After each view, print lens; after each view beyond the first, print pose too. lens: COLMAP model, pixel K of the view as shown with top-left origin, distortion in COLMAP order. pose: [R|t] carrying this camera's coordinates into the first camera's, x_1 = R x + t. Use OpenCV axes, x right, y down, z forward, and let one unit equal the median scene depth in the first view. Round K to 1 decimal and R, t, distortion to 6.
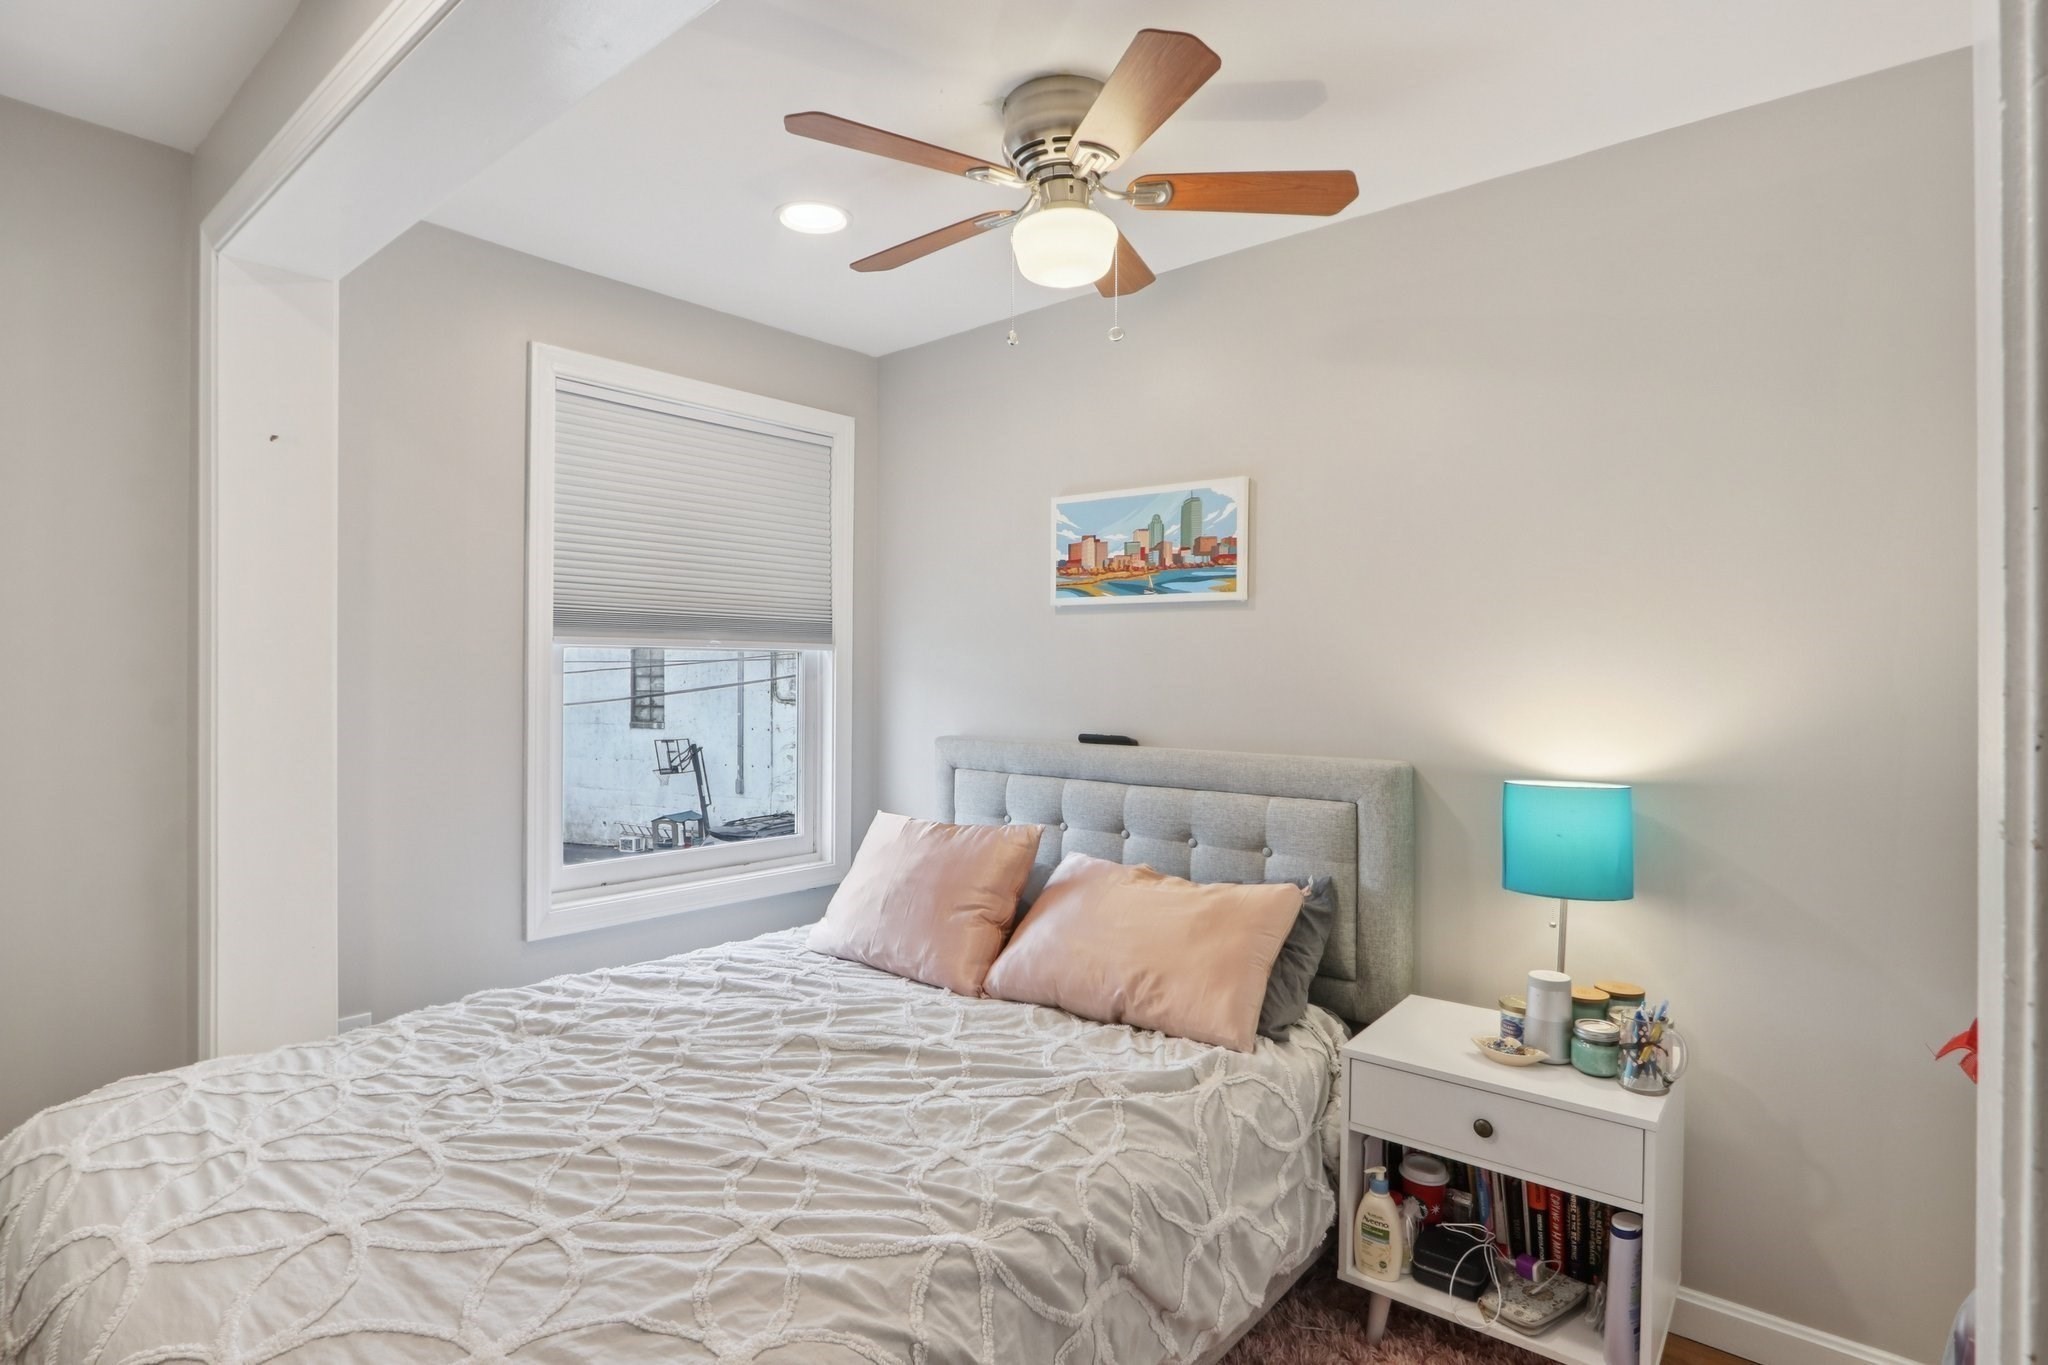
lens RADIAL K [[1043.0, 0, 1024.0], [0, 1043.0, 675.6], [0, 0, 1]] dist [-0.000978, -0.000285]
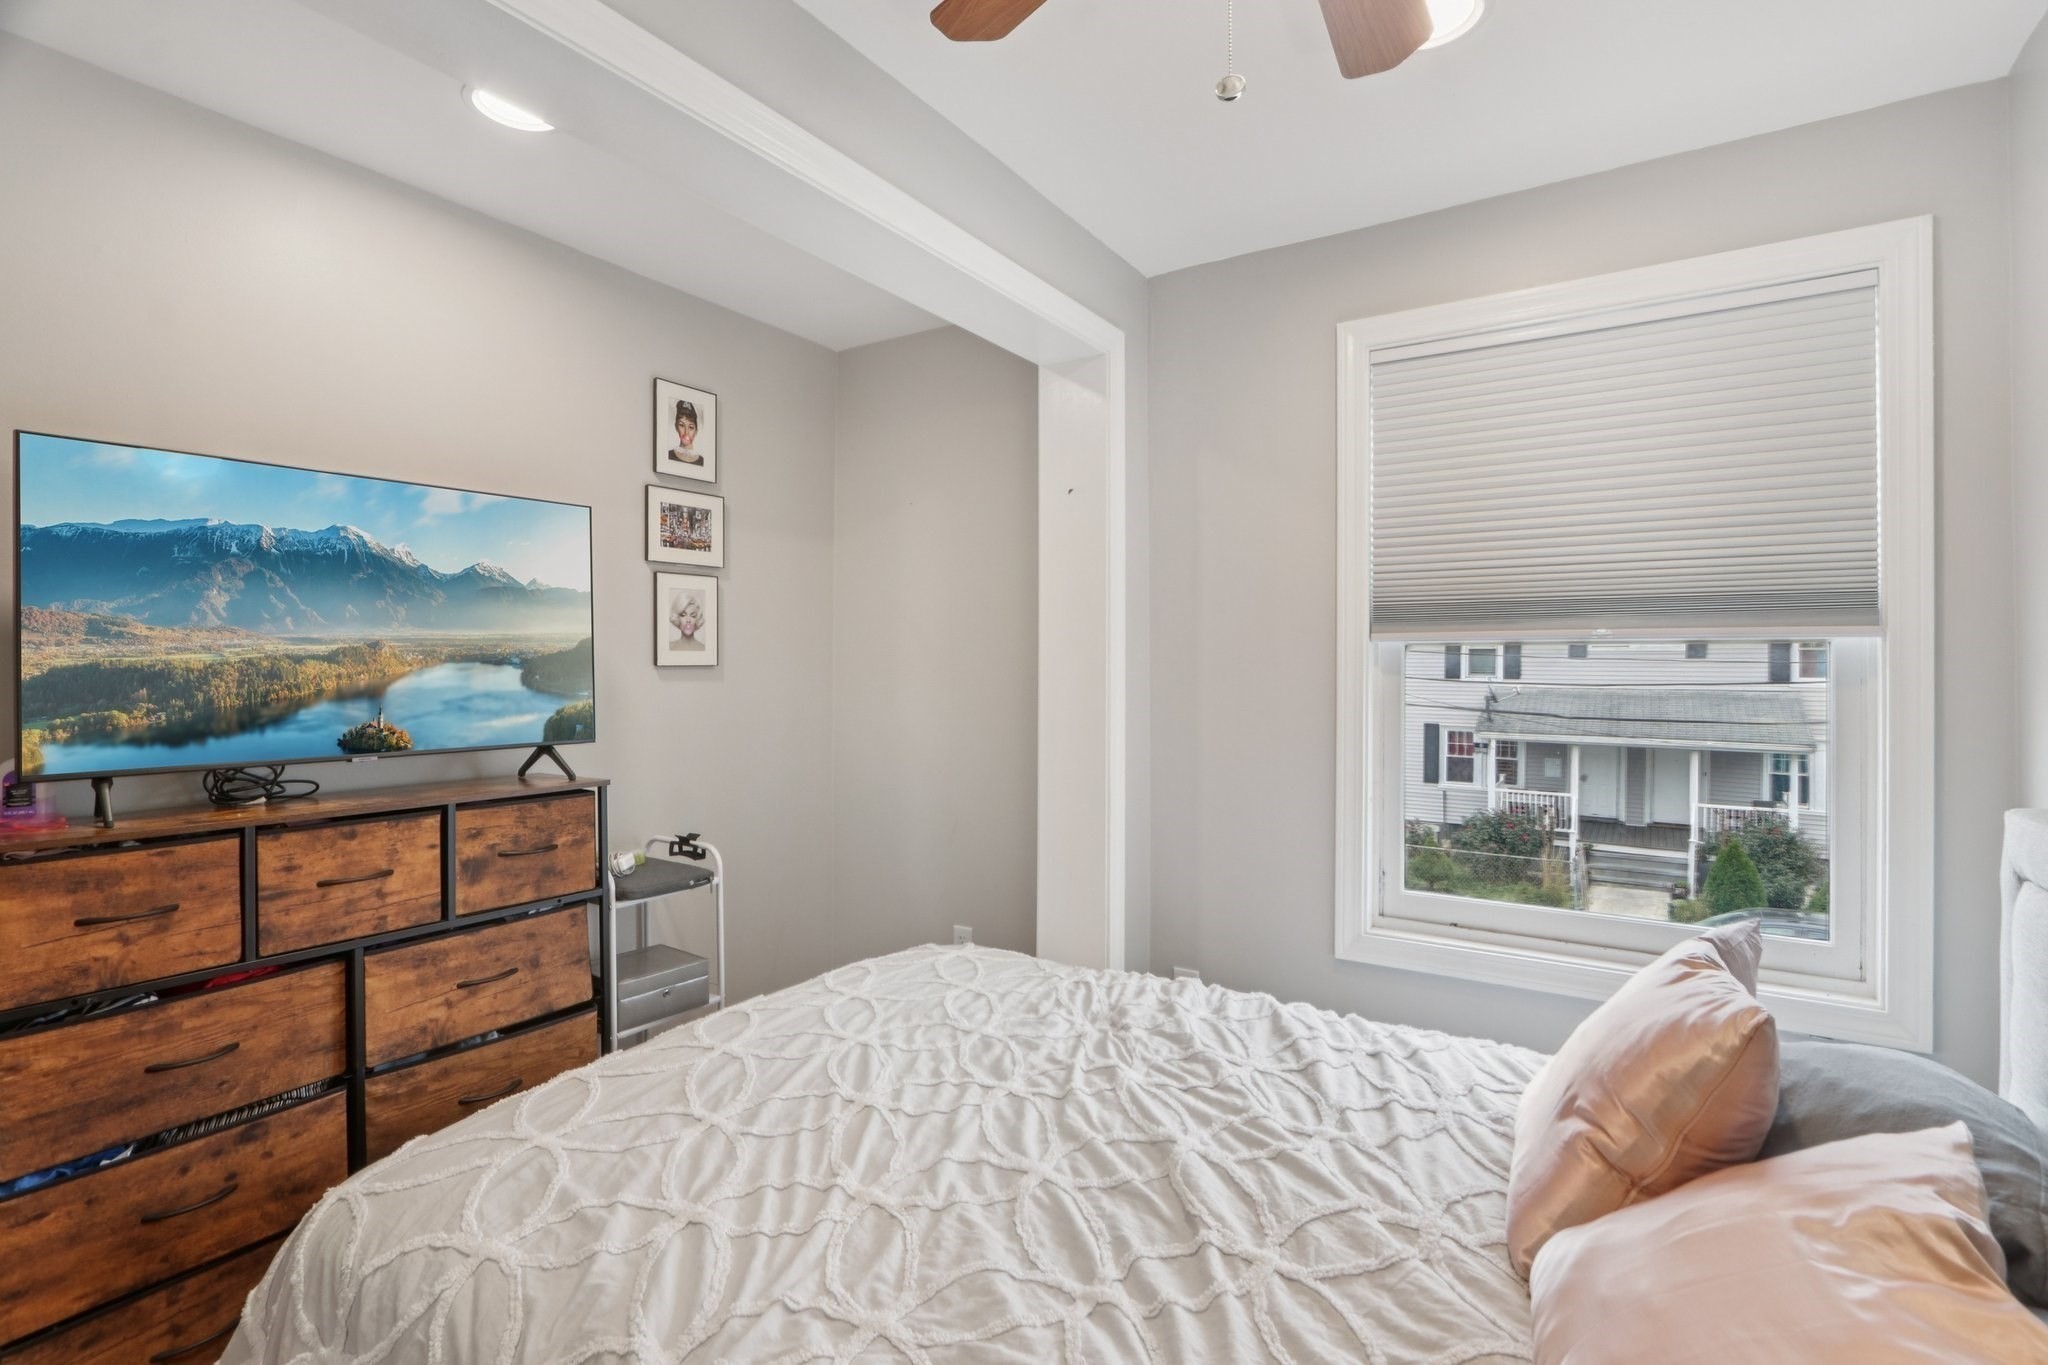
lens RADIAL K [[975.2, 0, 1021.5], [0, 975.2, 678.5], [0, 0, 1]] dist [-0.034981, 0.008585]
pose [[0.124922, 0.004515, -0.992156, 0.425912], [-0.006600, 0.999971, 0.003719, 0.000205], [0.992145, 0.006084, 0.124948, 0.708340]]
